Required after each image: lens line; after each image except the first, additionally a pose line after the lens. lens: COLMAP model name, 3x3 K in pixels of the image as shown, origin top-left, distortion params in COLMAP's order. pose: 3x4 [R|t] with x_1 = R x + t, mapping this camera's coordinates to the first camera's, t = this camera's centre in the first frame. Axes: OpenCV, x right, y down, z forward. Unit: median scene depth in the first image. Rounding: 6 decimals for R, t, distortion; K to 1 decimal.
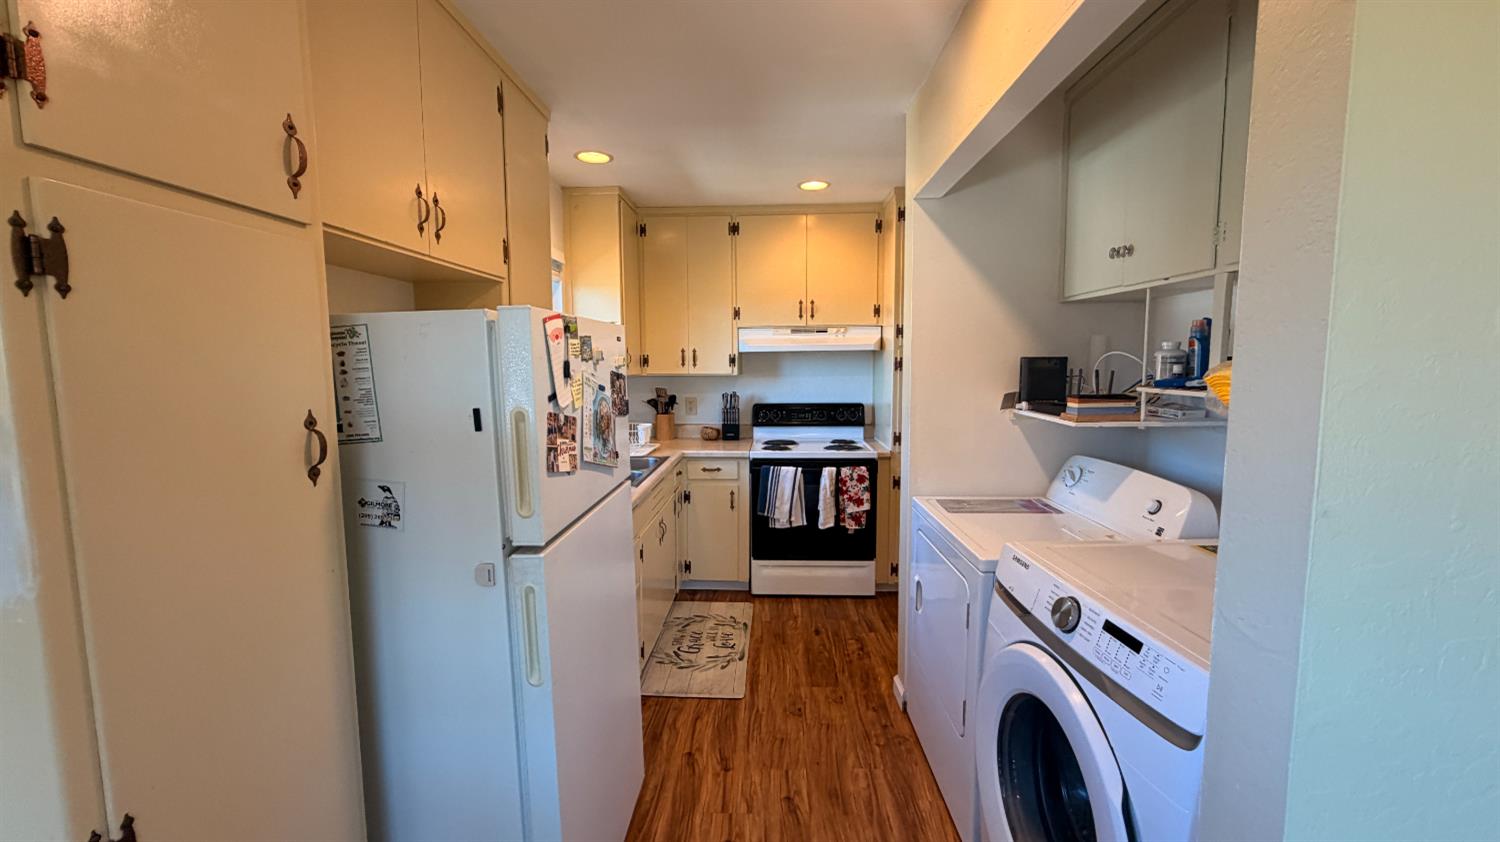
lens RADIAL K [[595.5, 0, 745.3], [0, 595.5, 418.7], [0, 0, 1]] dist [-0.002106, 0.000132]
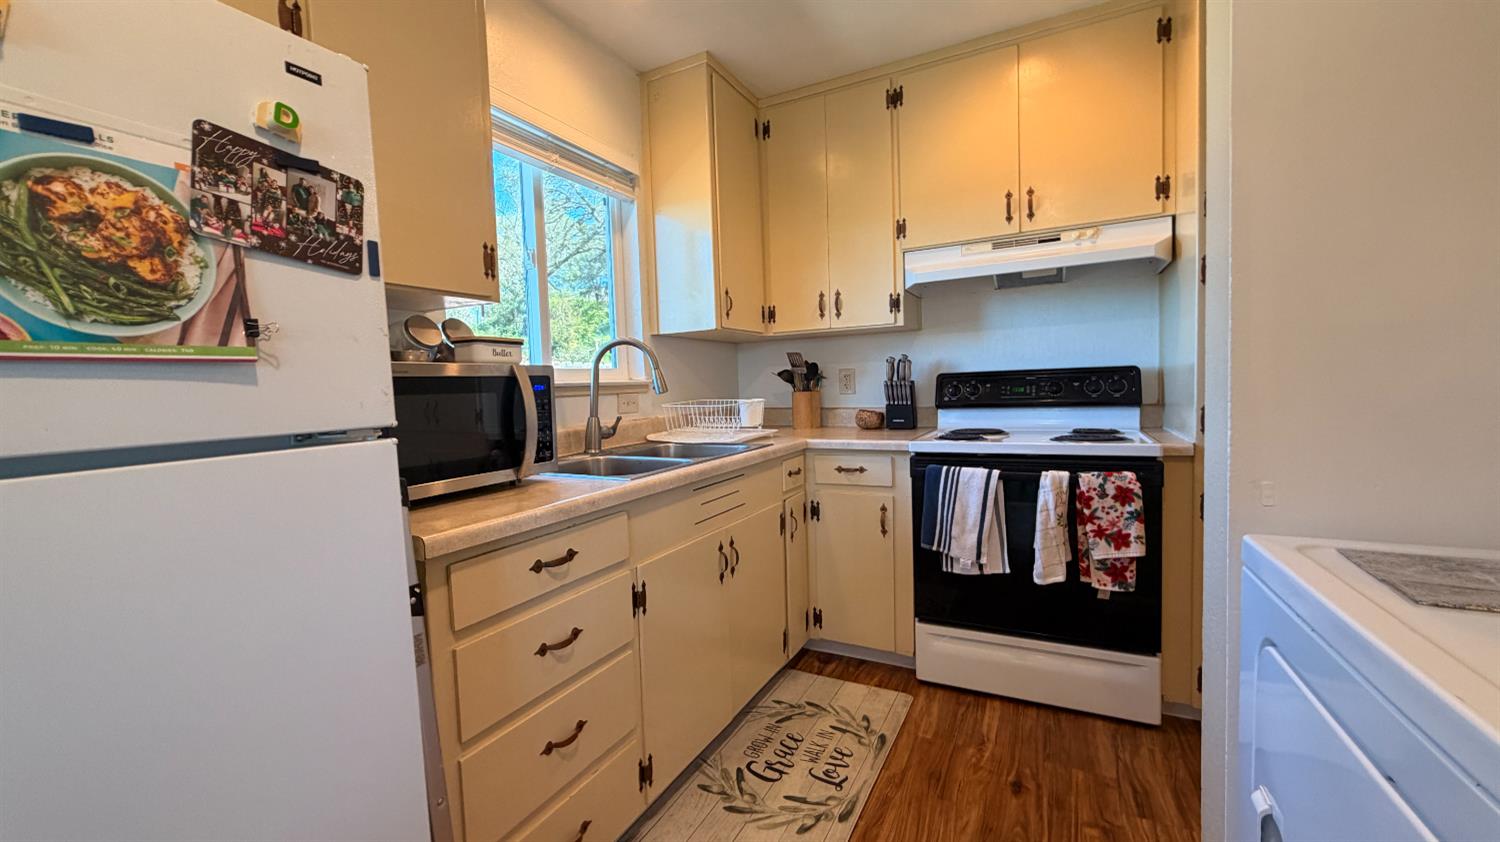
lens RADIAL K [[595.5, 0, 745.3], [0, 595.5, 418.7], [0, 0, 1]] dist [-0.002106, 0.000132]
pose [[0.907618, -0.001416, -0.419794, 0.110468], [-0.012020, 0.999497, -0.029359, 0.052255], [0.419624, 0.031692, 0.907144, 0.381140]]
